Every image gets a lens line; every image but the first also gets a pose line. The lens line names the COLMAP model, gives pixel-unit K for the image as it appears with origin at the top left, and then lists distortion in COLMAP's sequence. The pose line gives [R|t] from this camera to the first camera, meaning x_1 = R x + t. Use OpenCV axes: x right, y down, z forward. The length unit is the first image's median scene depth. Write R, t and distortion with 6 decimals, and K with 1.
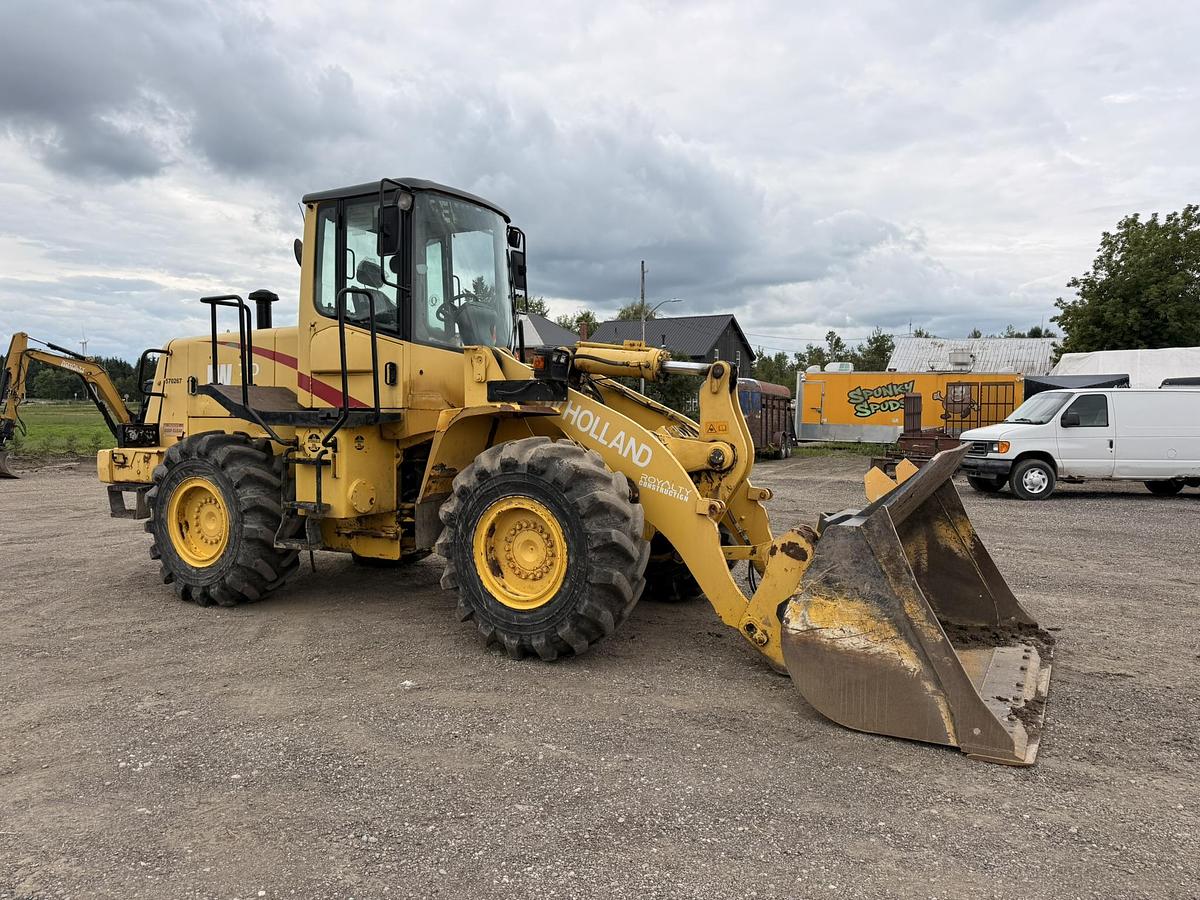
lens RADIAL K [[847.5, 0, 601.2], [0, 847.5, 431.4], [0, 0, 1]] dist [0.052975, -0.062819]
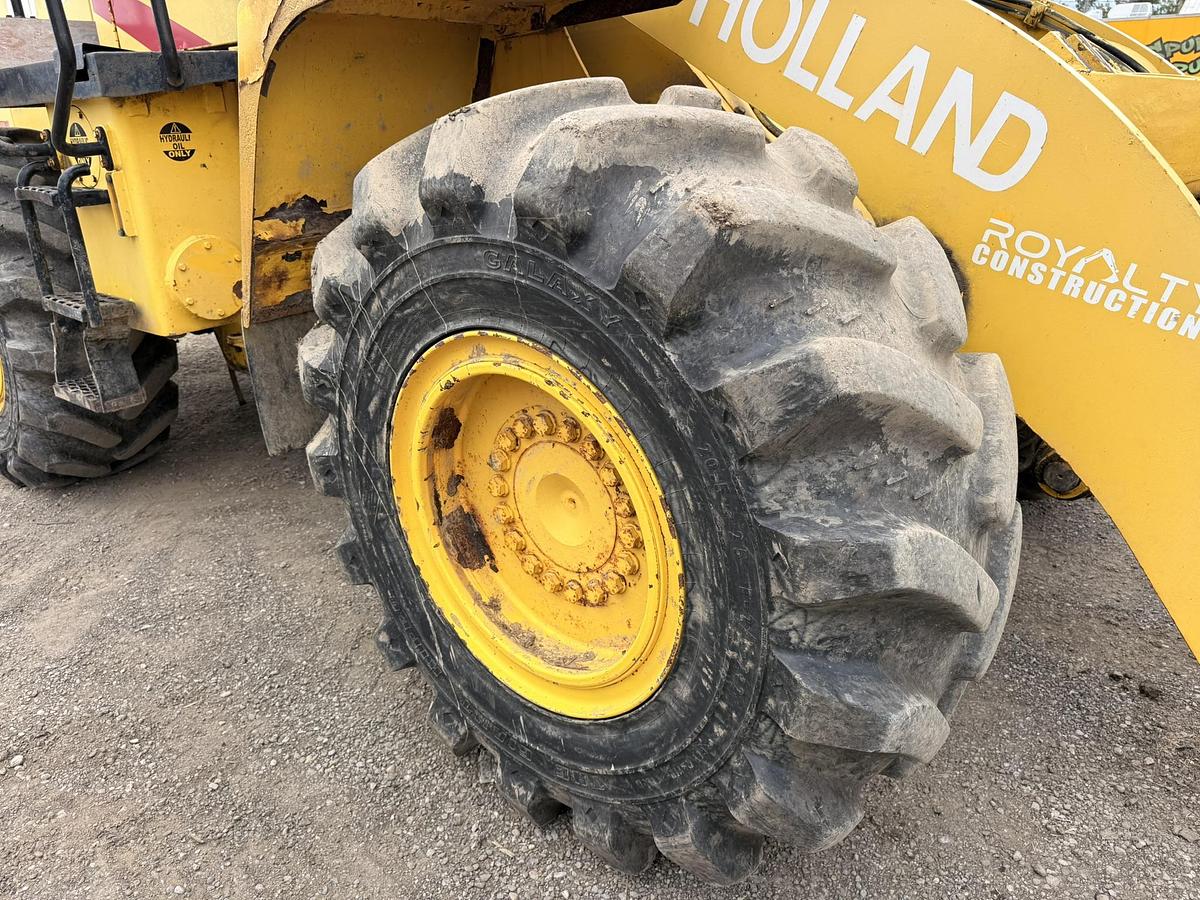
lens RADIAL K [[847.5, 0, 600.0], [0, 847.5, 450.0], [0, 0, 1]] dist [0.003520, -0.022618]
pose [[0.979511, 0.031144, -0.198969, -0.015259], [0.042124, 0.934433, 0.353639, 0.019895], [0.196937, -0.354775, 0.913975, 0.737103]]
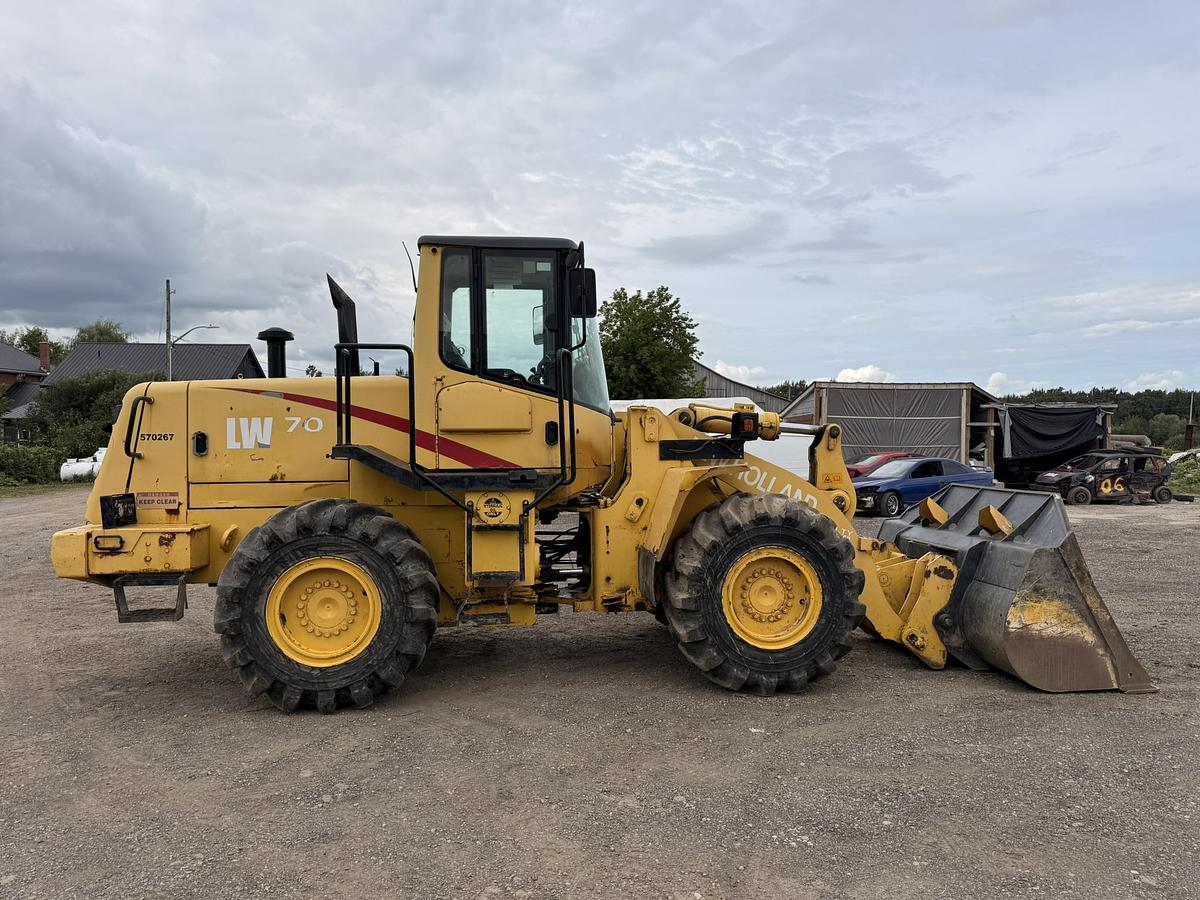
lens RADIAL K [[852.7, 0, 600.0], [0, 852.7, 450.0], [0, 0, 1]] dist [0.106341, -0.181500]
pose [[0.811639, -0.011636, 0.584044, -0.902978], [0.023301, 0.999651, -0.012465, -0.039812], [-0.583695, 0.023726, 0.811627, 0.211854]]
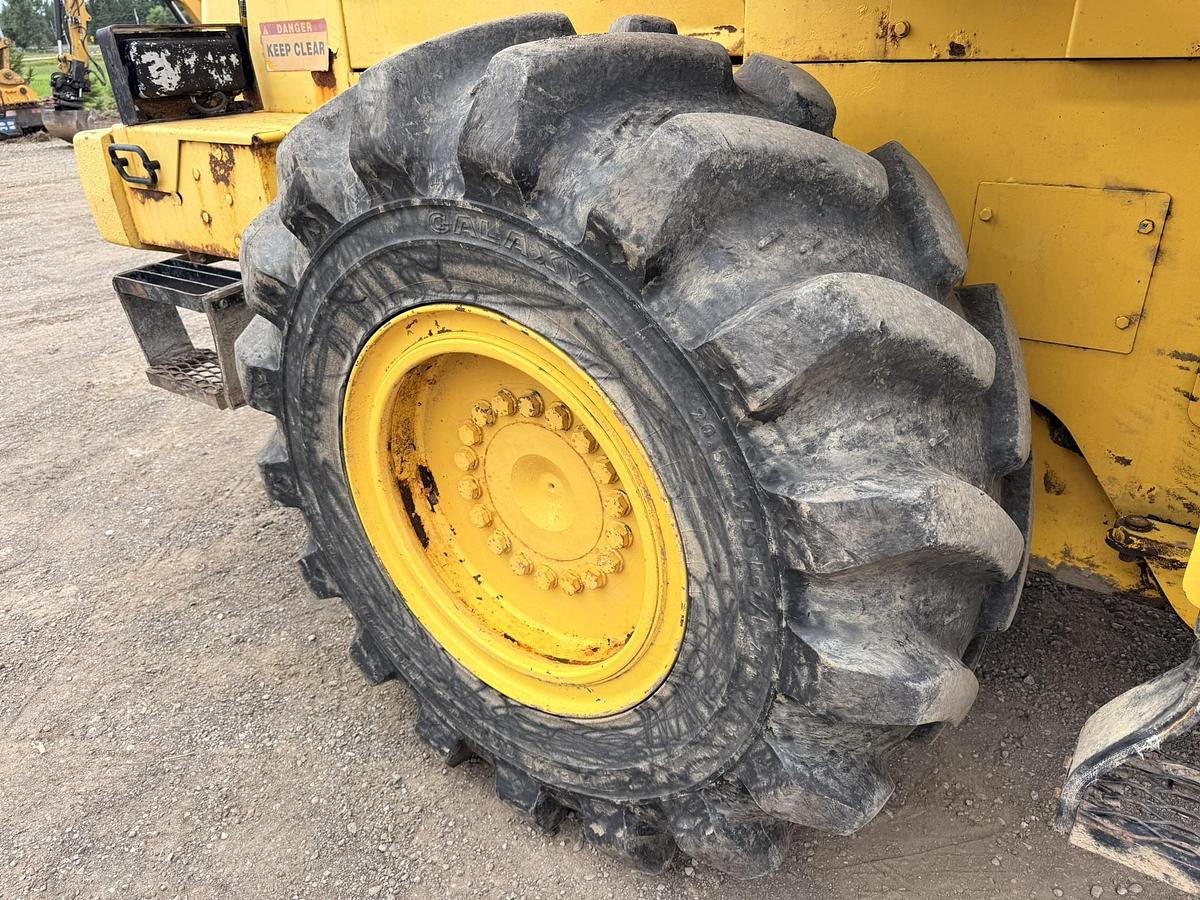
lens RADIAL K [[852.7, 0, 600.0], [0, 852.7, 450.0], [0, 0, 1]] dist [0.106341, -0.181500]
pose [[0.987905, 0.026746, -0.152738, -0.510265], [0.038416, 0.912089, 0.408189, 0.010046], [0.150228, -0.409119, 0.900029, 1.014400]]
